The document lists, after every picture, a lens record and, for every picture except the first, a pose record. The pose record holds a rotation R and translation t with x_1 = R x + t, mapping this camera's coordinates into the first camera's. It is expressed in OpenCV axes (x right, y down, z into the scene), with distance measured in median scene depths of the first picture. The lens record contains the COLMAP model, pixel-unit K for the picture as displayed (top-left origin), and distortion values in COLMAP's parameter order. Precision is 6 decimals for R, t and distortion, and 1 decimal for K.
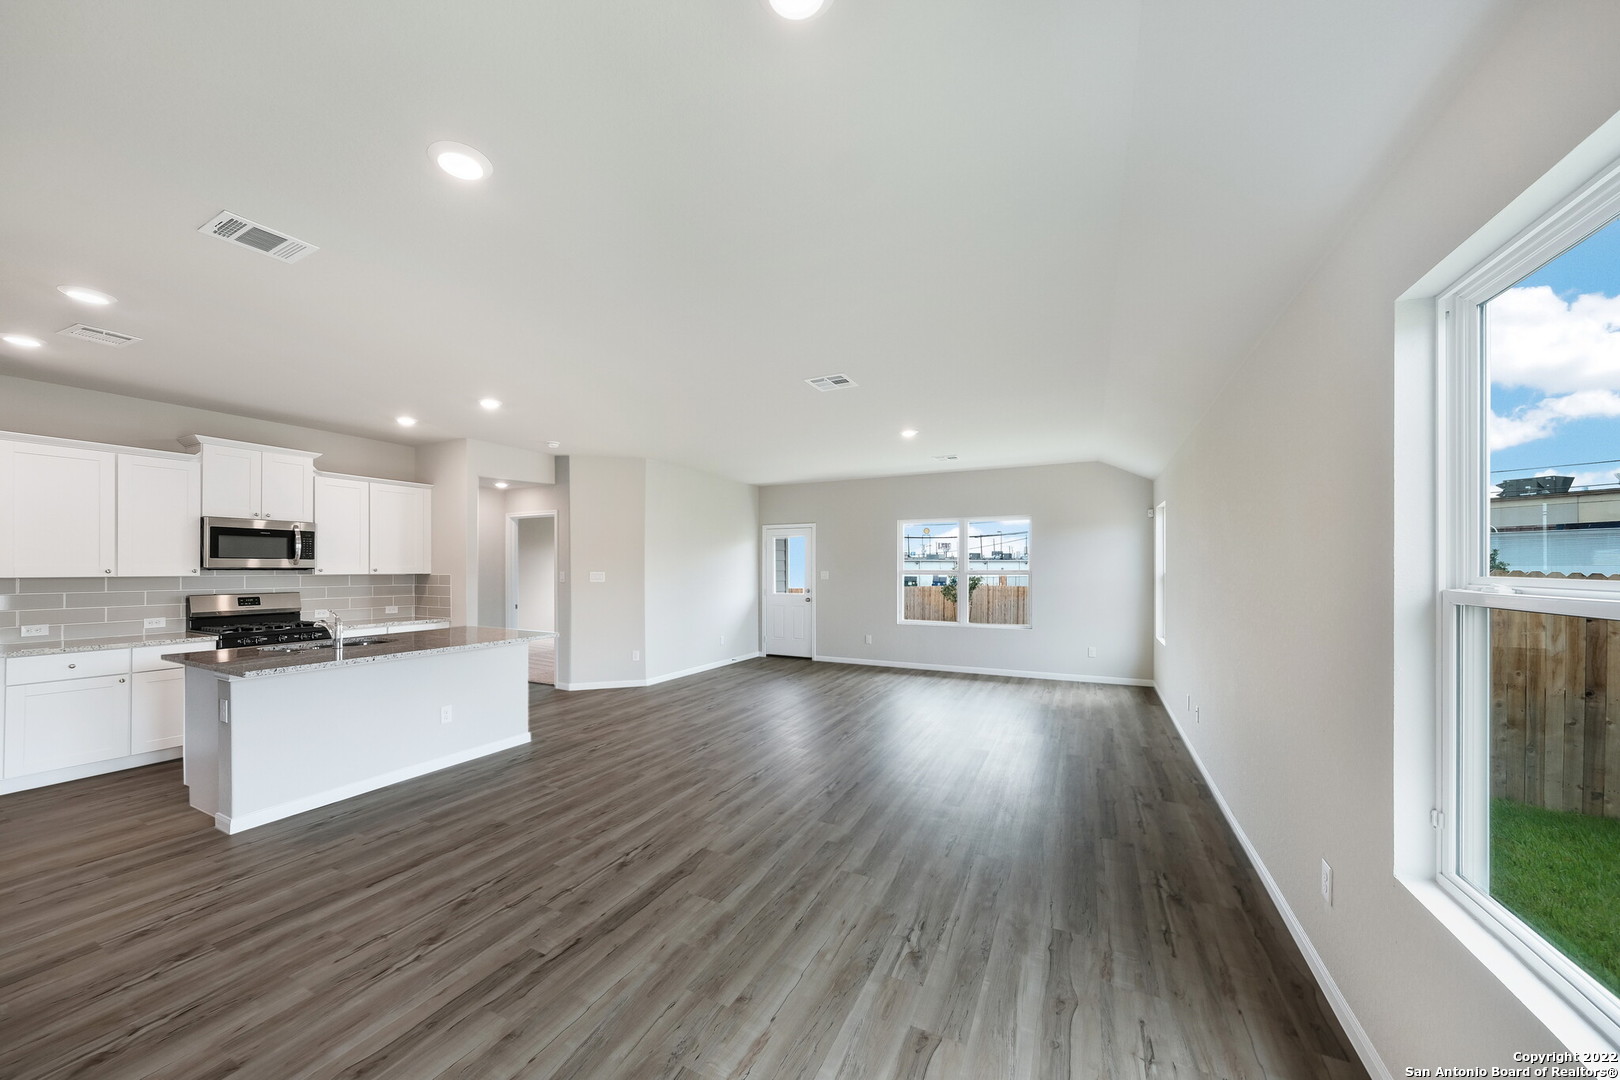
lens RADIAL K [[566.5, 0, 763.2], [0, 566.5, 570.0], [0, 0, 1]] dist [-0.004670, 0.000822]
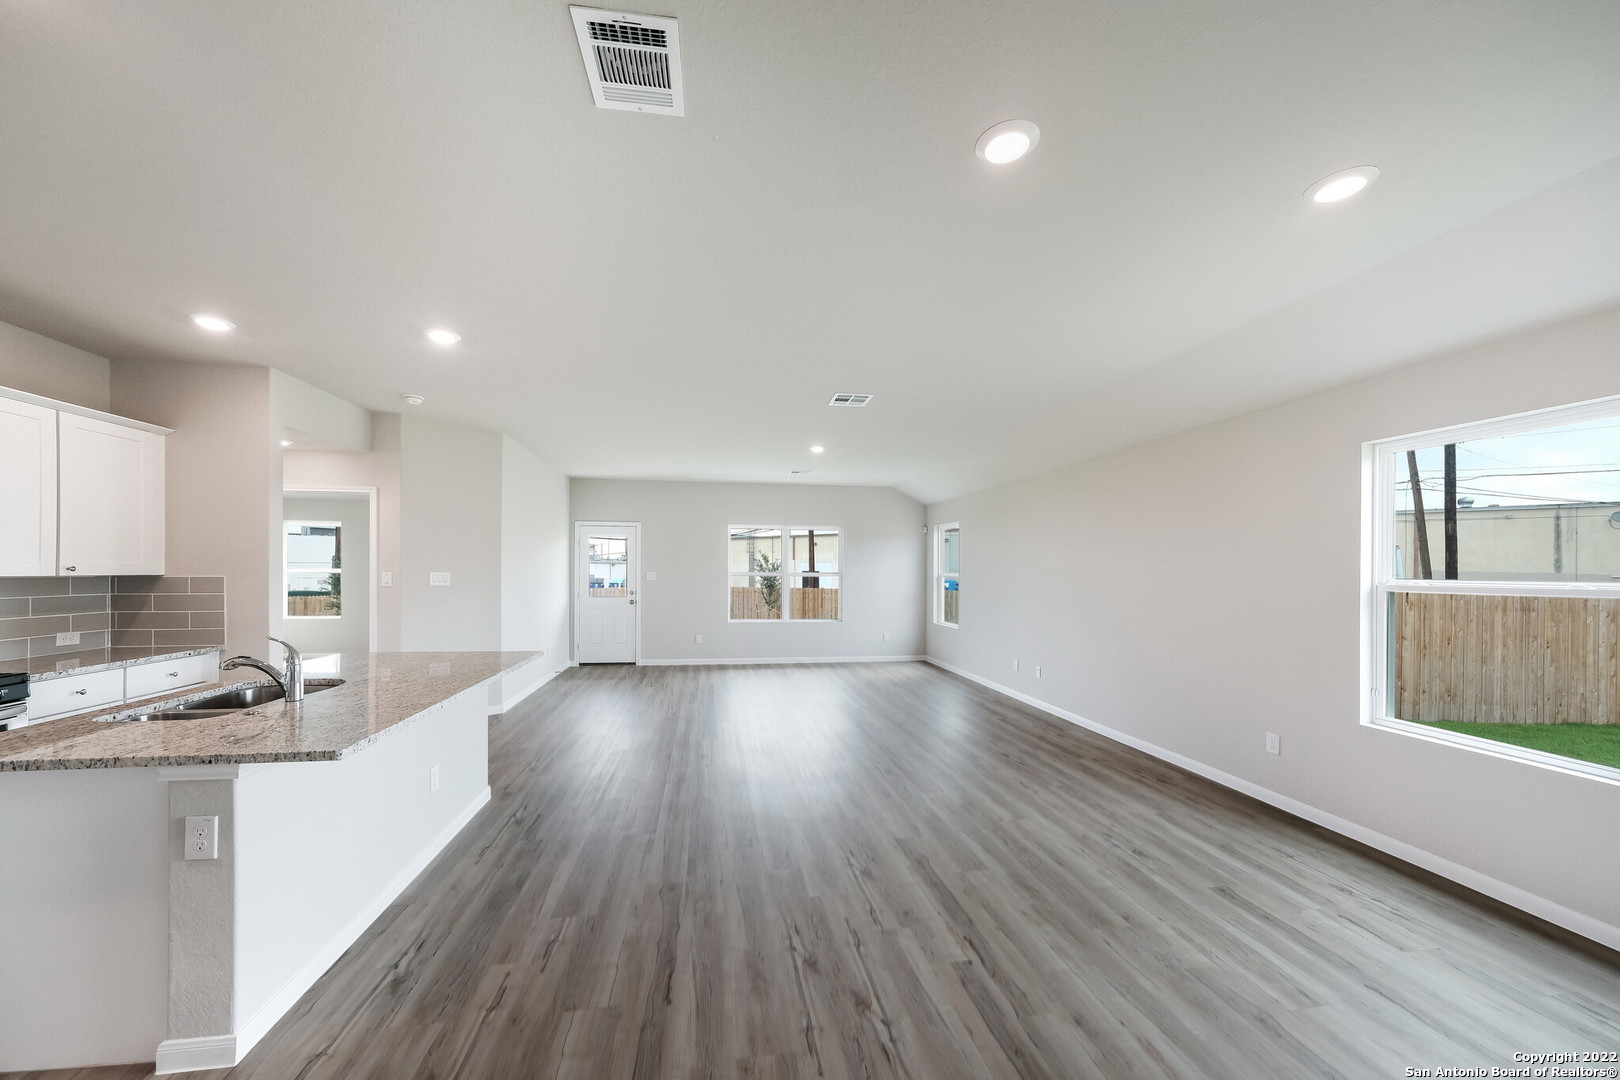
lens RADIAL K [[566.5, 0, 766.8], [0, 566.5, 576.2], [0, 0, 1]] dist [-0.004670, 0.000822]
pose [[0.812099, -0.000248, 0.583520, -0.600922], [-0.005183, 0.999957, 0.007638, 0.000185], [-0.583497, -0.009227, 0.812063, 0.195717]]
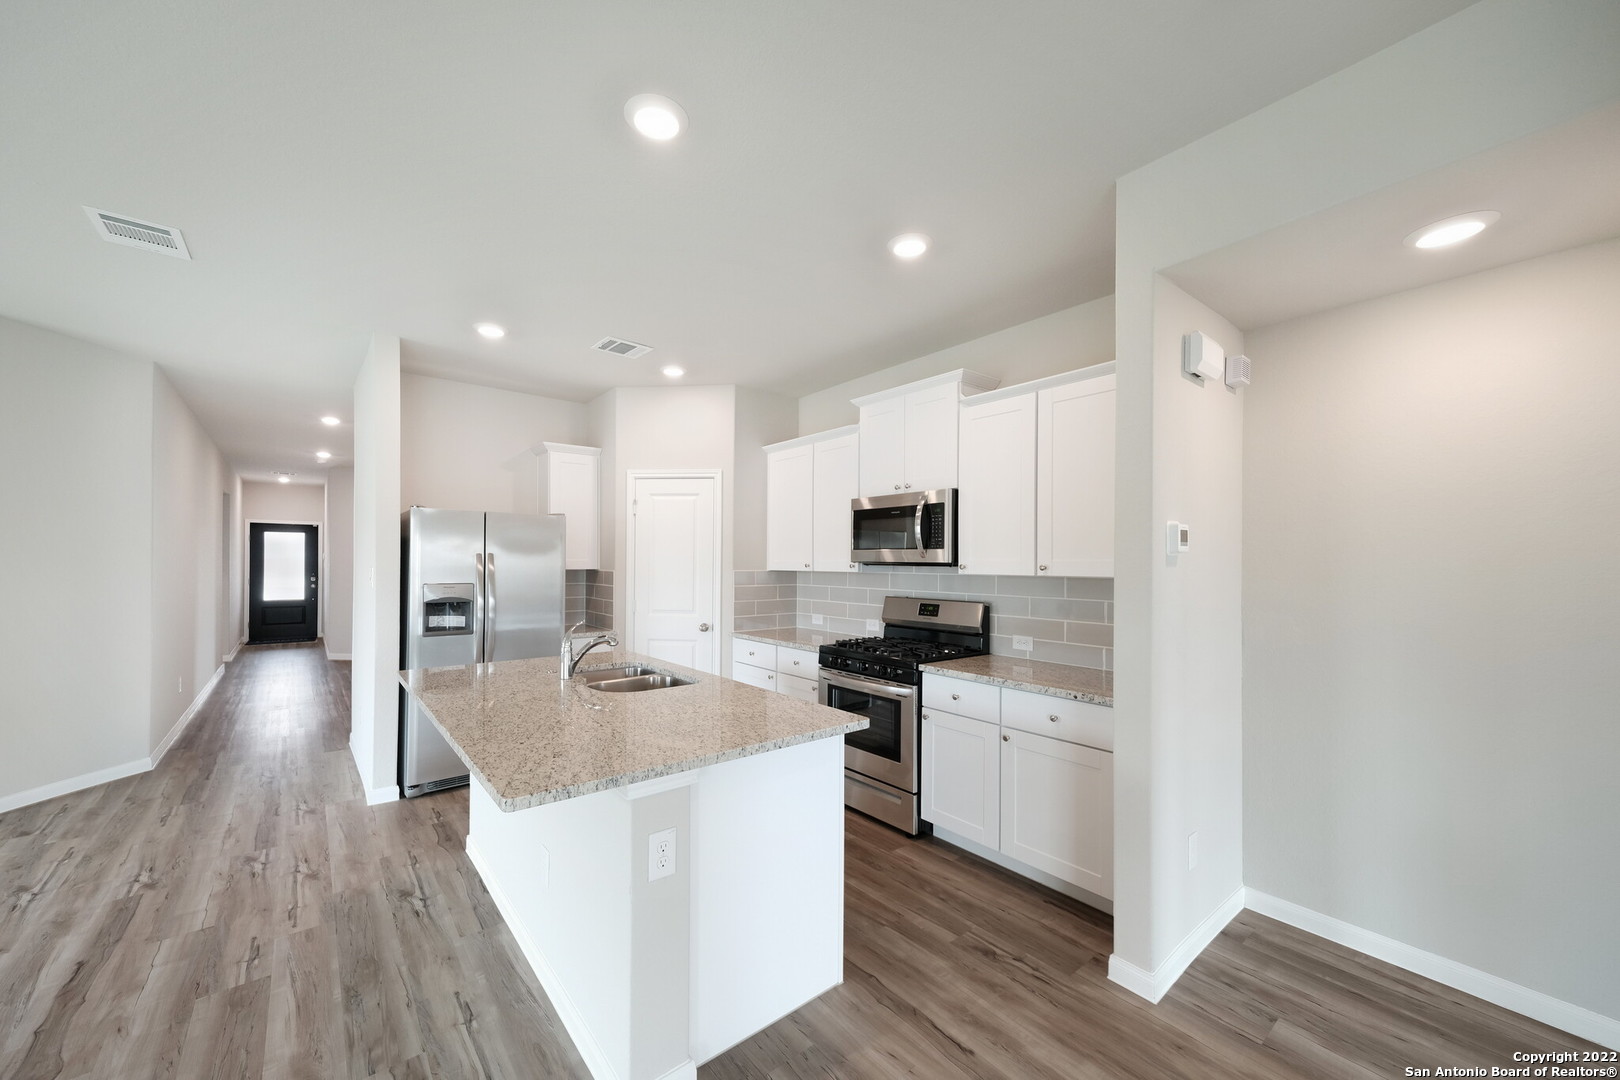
lens RADIAL K [[612.3, 0, 783.0], [0, 612.3, 563.5], [0, 0, 1]] dist [0.023270, 0.000714]
pose [[-0.378618, -0.002578, -0.925550, -0.144280], [-0.006402, 0.999979, -0.000166, -0.002098], [0.925531, 0.005863, -0.378627, 1.315409]]
